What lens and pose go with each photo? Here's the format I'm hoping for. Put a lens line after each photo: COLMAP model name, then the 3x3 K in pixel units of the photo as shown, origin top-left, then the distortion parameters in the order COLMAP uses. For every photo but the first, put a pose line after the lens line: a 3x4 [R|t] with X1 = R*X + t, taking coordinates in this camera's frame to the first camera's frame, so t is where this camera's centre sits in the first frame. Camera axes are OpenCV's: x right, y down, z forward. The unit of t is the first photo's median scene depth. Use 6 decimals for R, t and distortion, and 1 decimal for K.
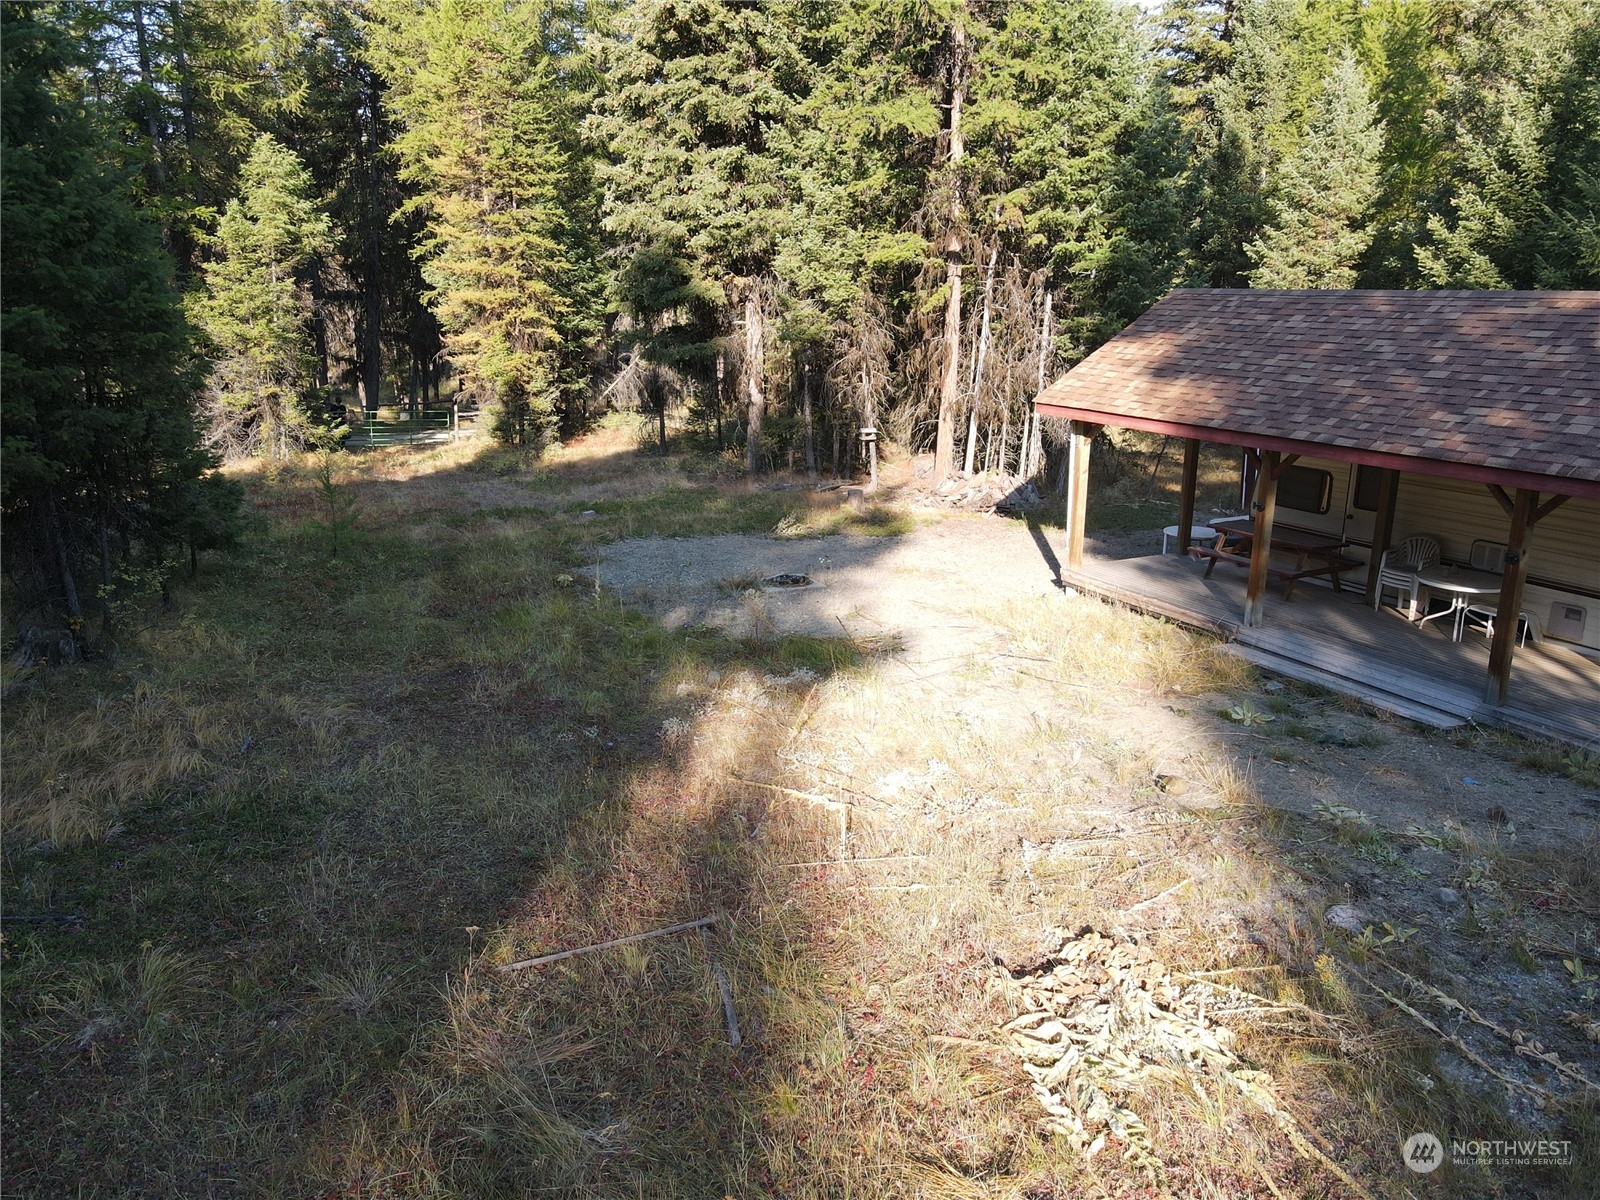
lens RADIAL K [[1176.0, 0, 798.1], [0, 1176.0, 592.9], [0, 0, 1]] dist [0.009610, 0.018851]
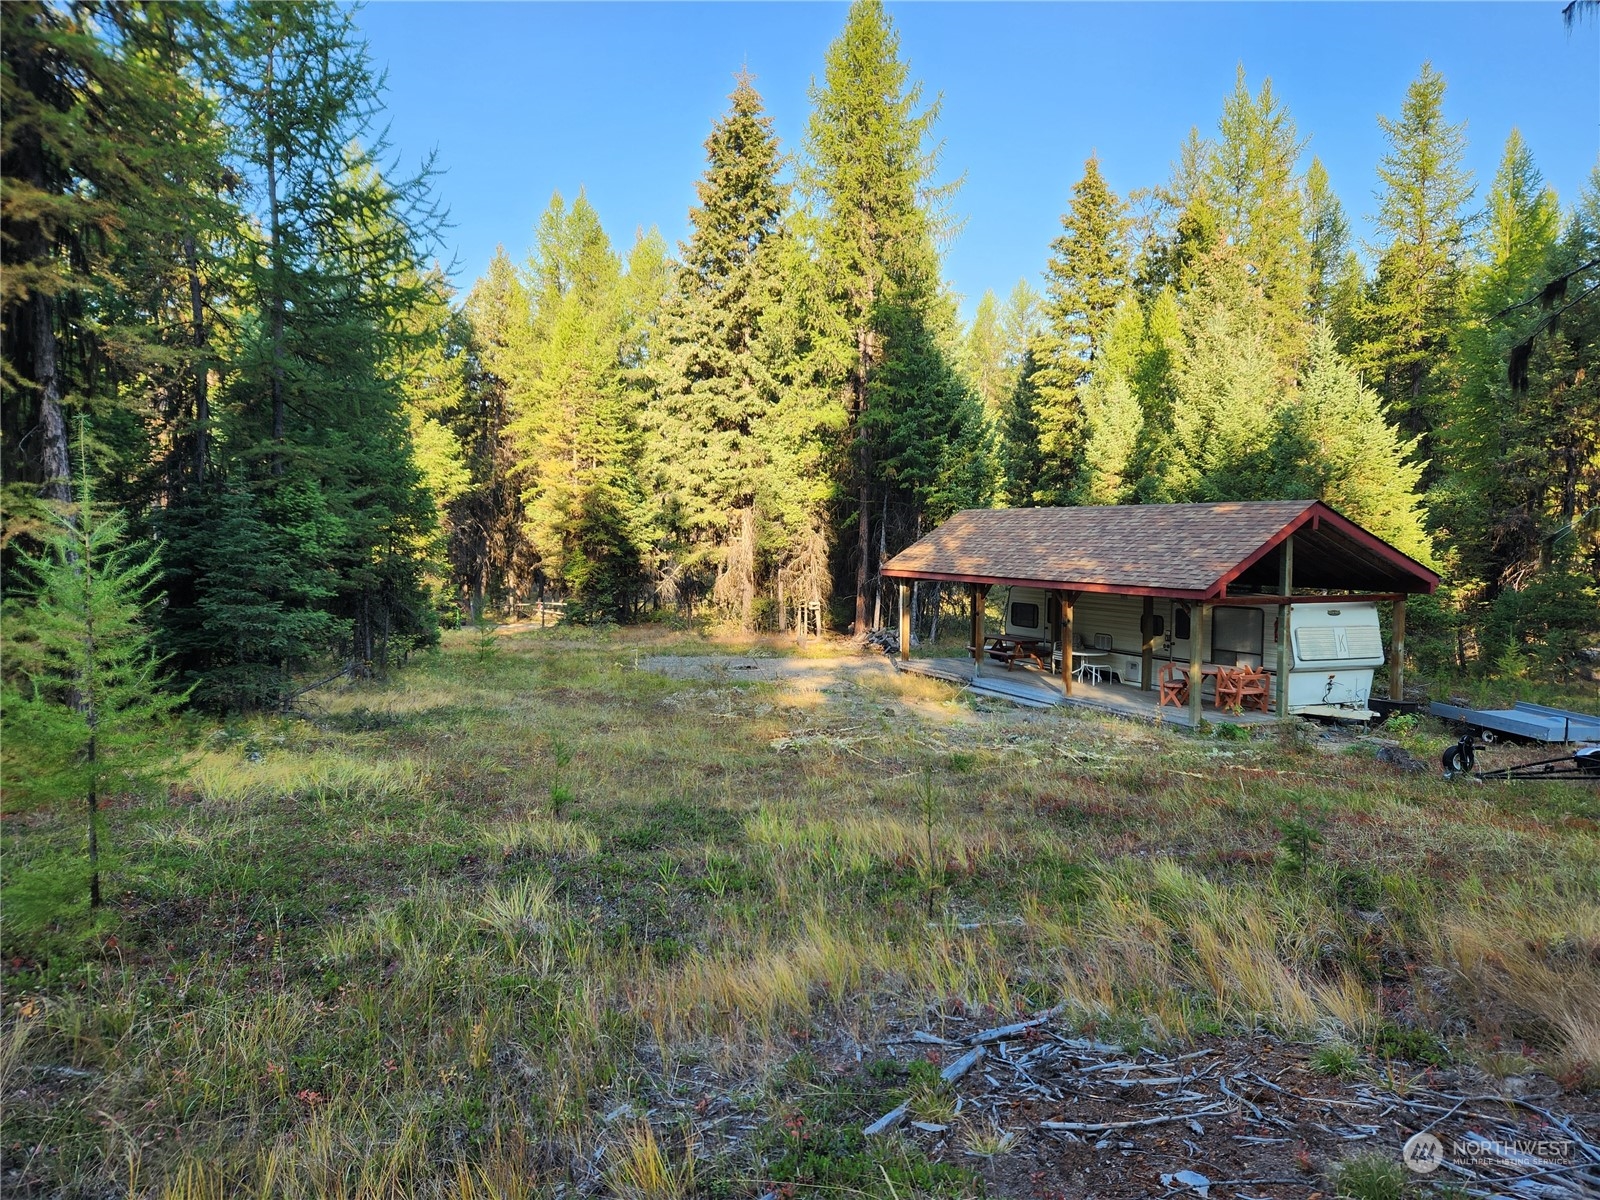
lens RADIAL K [[1058.8, 0, 807.1], [0, 1058.8, 576.6], [0, 0, 1]] dist [0.090659, -0.077371]
pose [[0.999775, 0.007680, -0.019791, 0.078309], [-0.011756, 0.976555, -0.214948, 0.132294], [0.017676, 0.215132, 0.976425, -0.390106]]
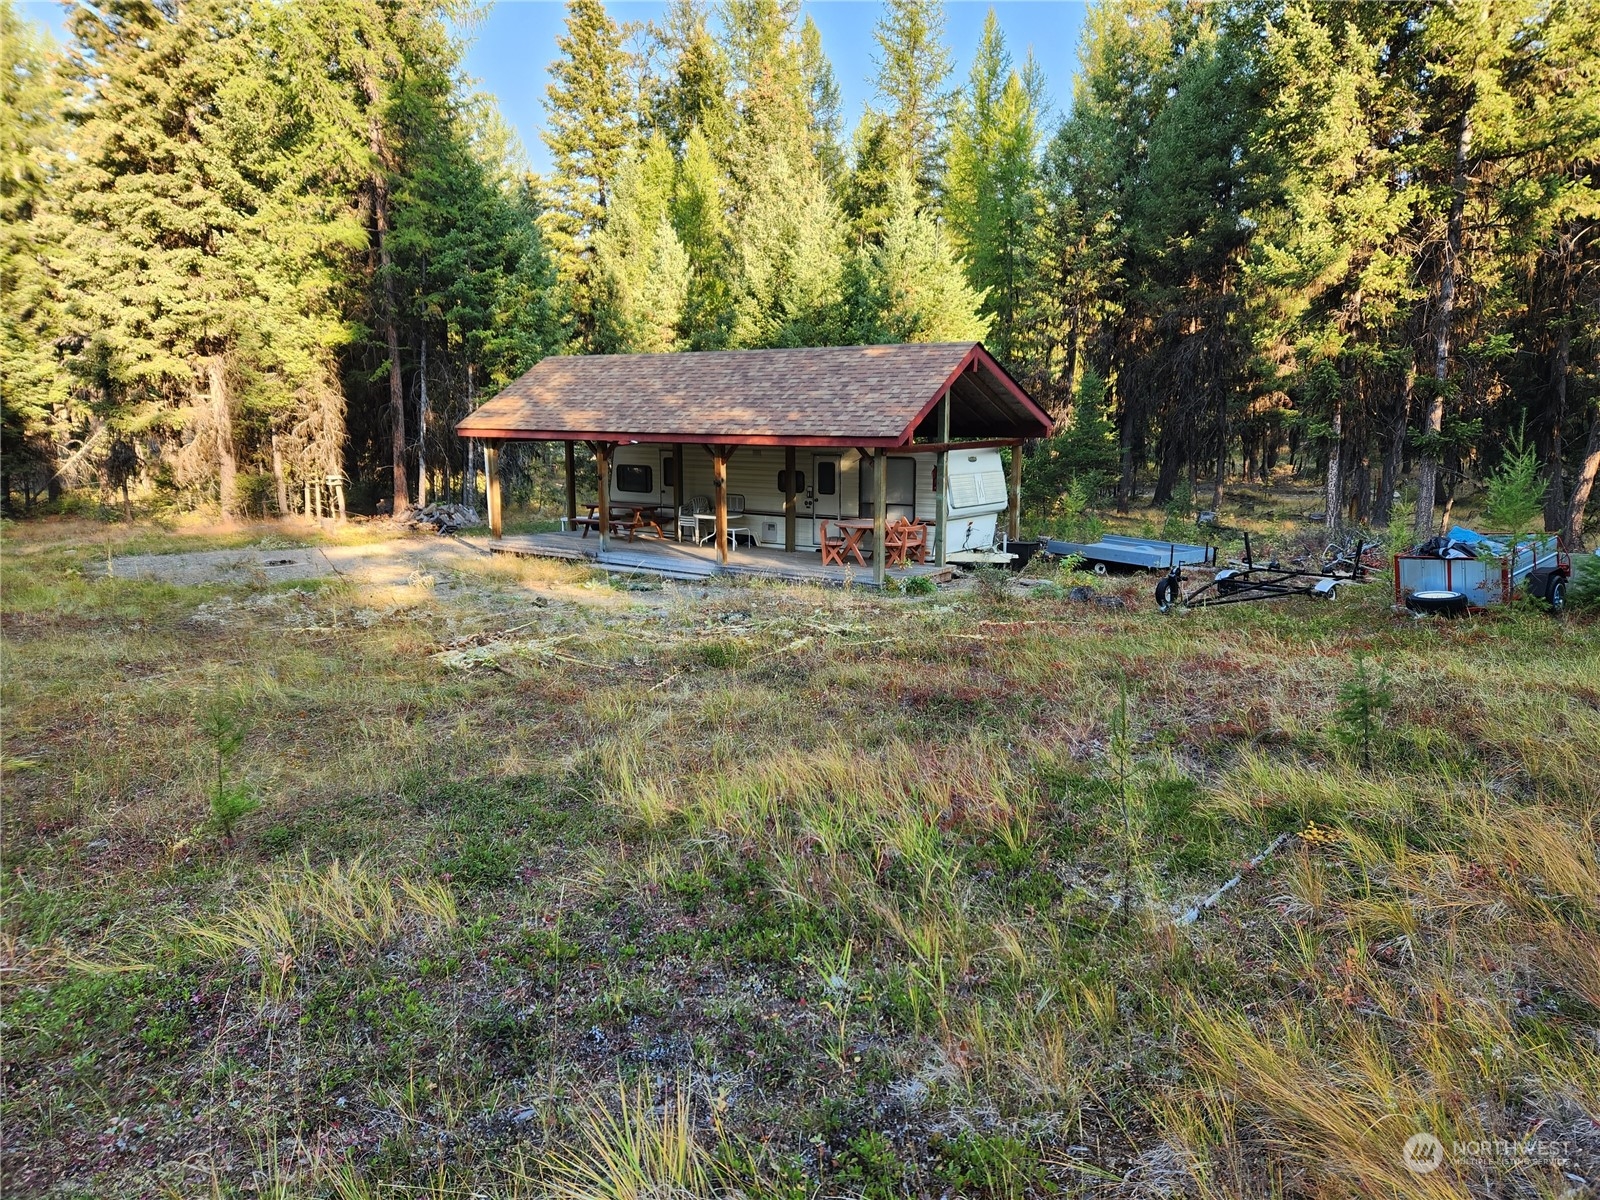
lens RADIAL K [[1058.8, 0, 808.4], [0, 1058.8, 575.2], [0, 0, 1]] dist [0.090659, -0.077371]
pose [[0.888921, -0.074520, 0.451958, -0.017099], [0.119203, 0.990316, -0.071164, 0.109395], [-0.442279, 0.117133, 0.889196, -0.236888]]
